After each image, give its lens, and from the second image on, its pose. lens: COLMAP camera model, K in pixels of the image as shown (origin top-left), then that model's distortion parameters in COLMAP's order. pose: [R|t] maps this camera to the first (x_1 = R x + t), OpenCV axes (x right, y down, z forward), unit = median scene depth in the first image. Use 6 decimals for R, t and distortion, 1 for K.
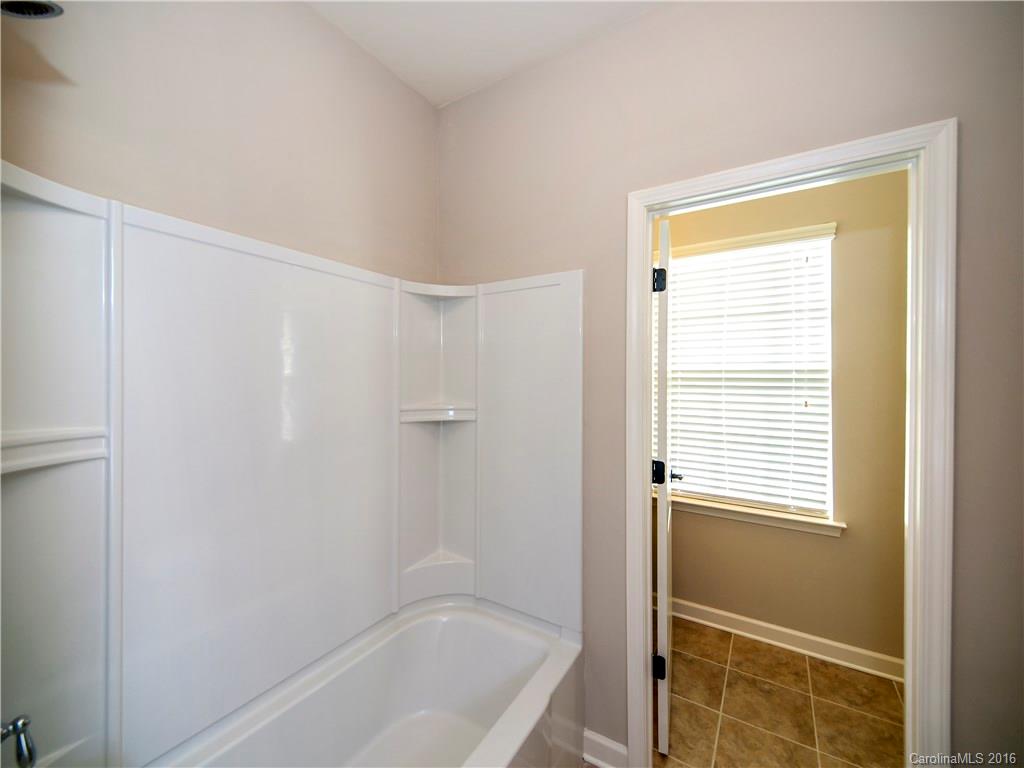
lens RADIAL K [[420.3, 0, 509.5], [0, 420.3, 377.9], [0, 0, 1]] dist [0.014241, -0.000163]
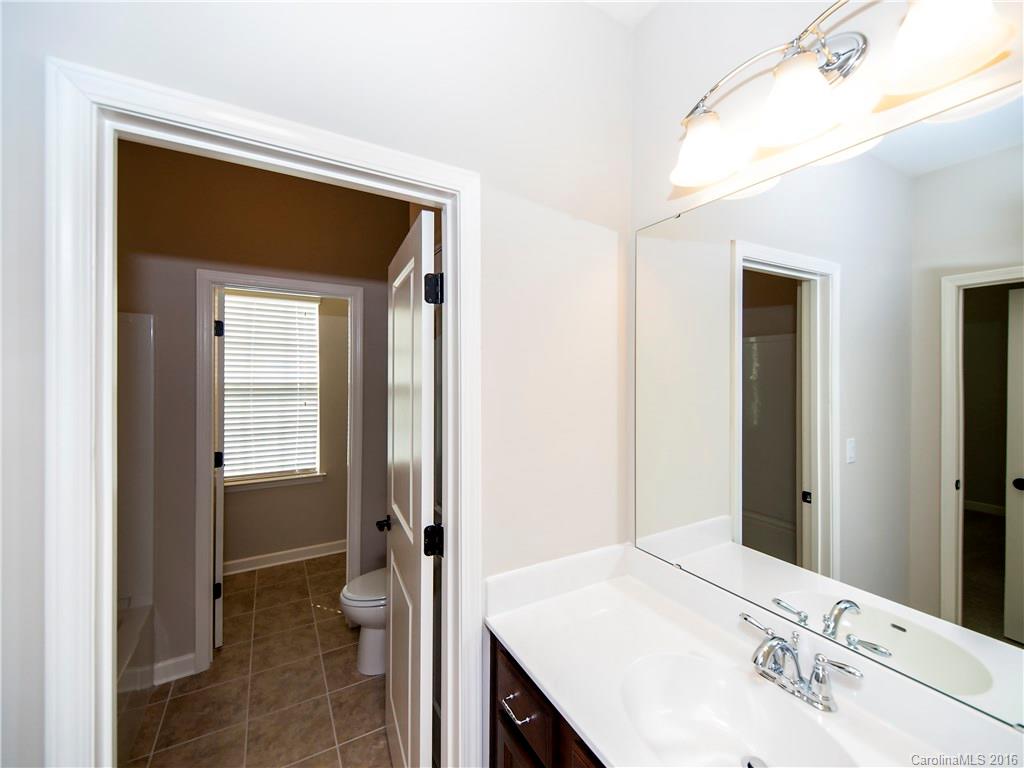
lens RADIAL K [[420.3, 0, 509.5], [0, 420.3, 377.9], [0, 0, 1]] dist [0.014241, -0.000163]
pose [[0.471233, -0.004772, 0.881996, -0.352469], [-0.006667, 0.999938, 0.008972, -0.059887], [-0.881984, -0.010109, 0.471171, -0.444351]]
